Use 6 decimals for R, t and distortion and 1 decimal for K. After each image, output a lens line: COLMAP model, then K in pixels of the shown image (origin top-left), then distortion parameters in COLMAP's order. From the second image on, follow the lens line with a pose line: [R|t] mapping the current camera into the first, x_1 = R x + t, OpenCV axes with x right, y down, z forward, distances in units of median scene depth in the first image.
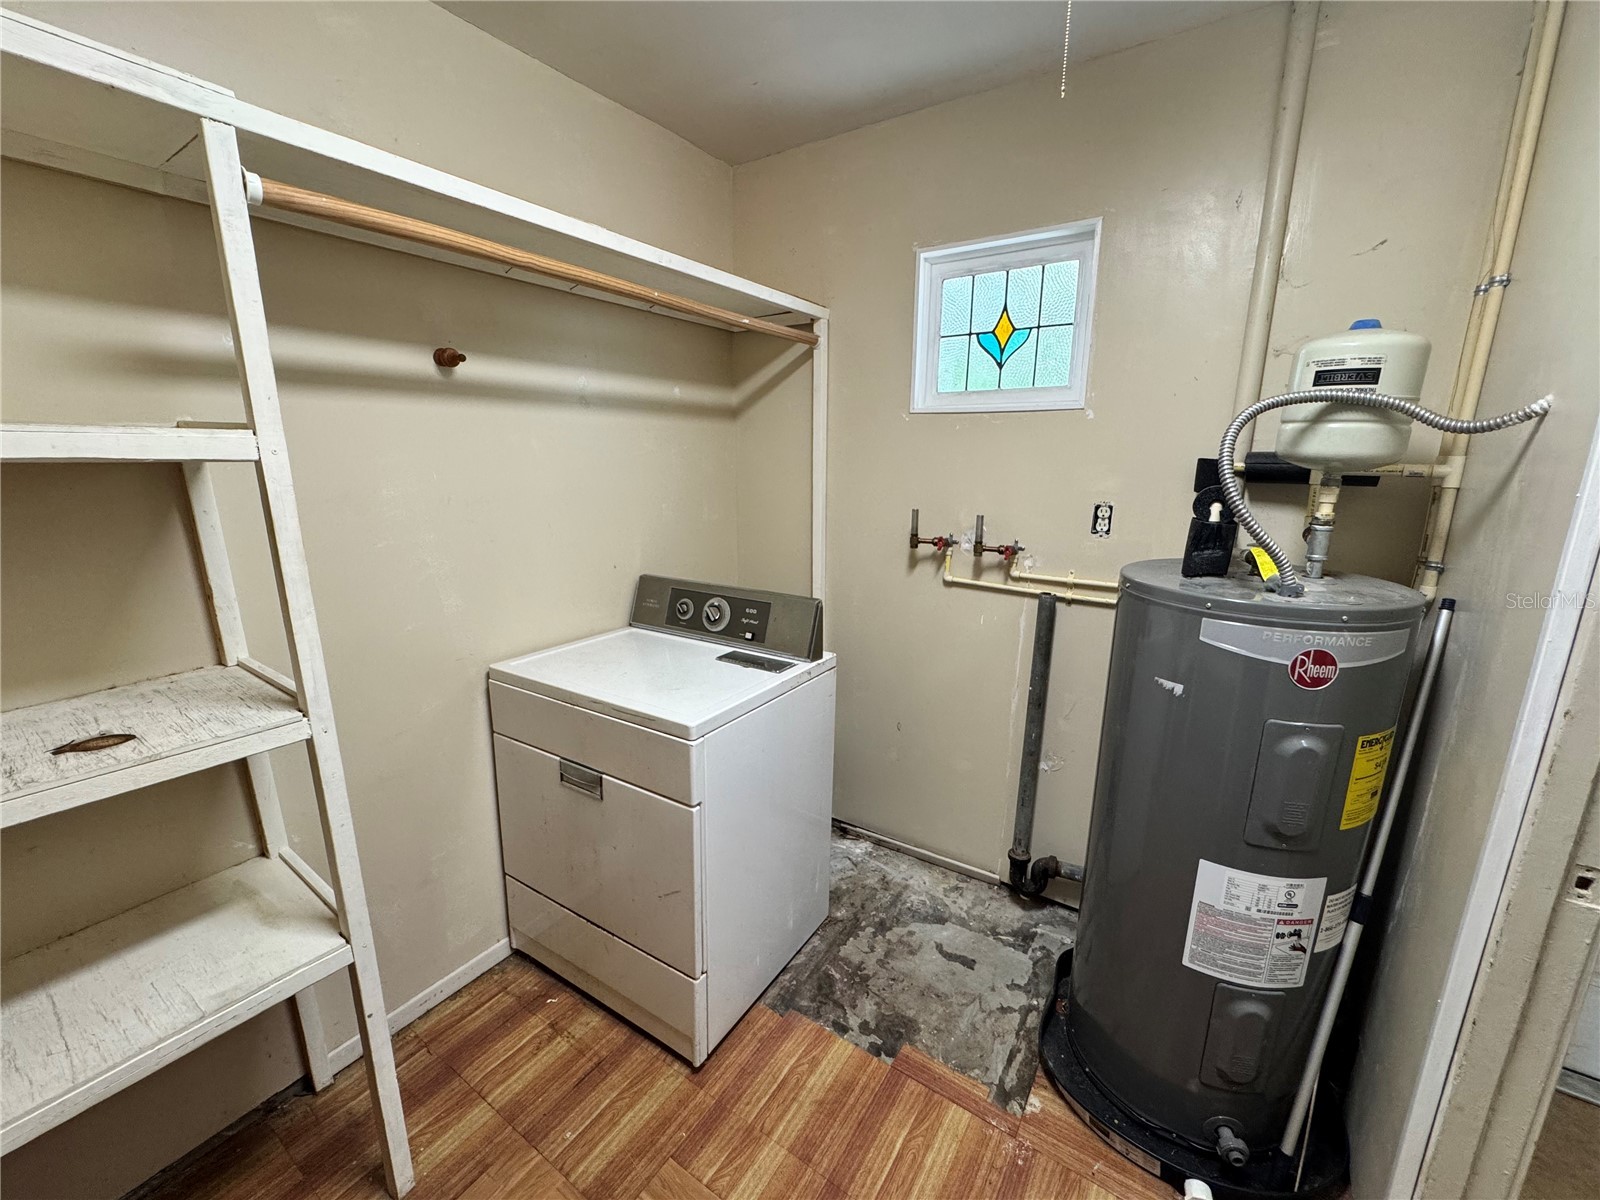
lens RADIAL K [[642.2, 0, 806.0], [0, 642.2, 596.3], [0, 0, 1]] dist [-0.004399, 0.000834]
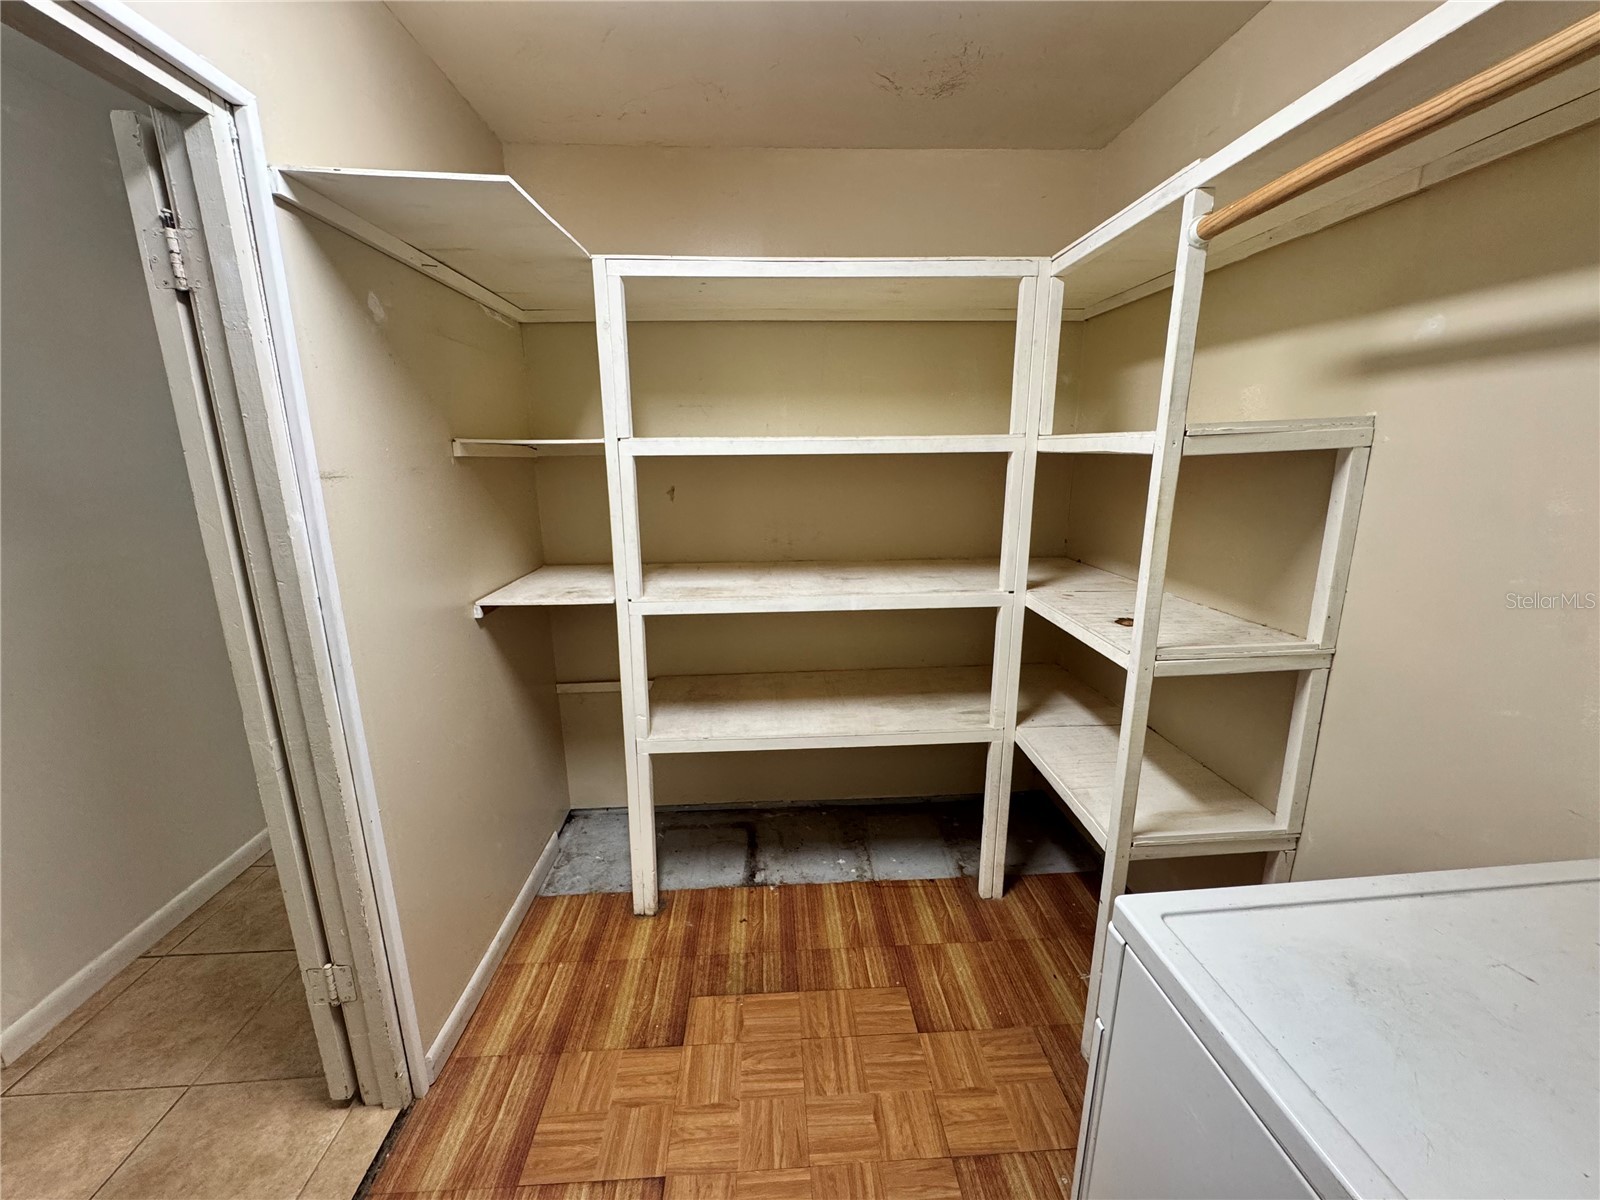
lens RADIAL K [[642.2, 0, 798.3], [0, 642.2, 602.4], [0, 0, 1]] dist [-0.004399, 0.000834]
pose [[-0.802328, 0.142060, -0.579732, 0.392986], [-0.125848, 0.909169, 0.396955, -0.268809], [0.583466, 0.391447, -0.711574, 1.198677]]
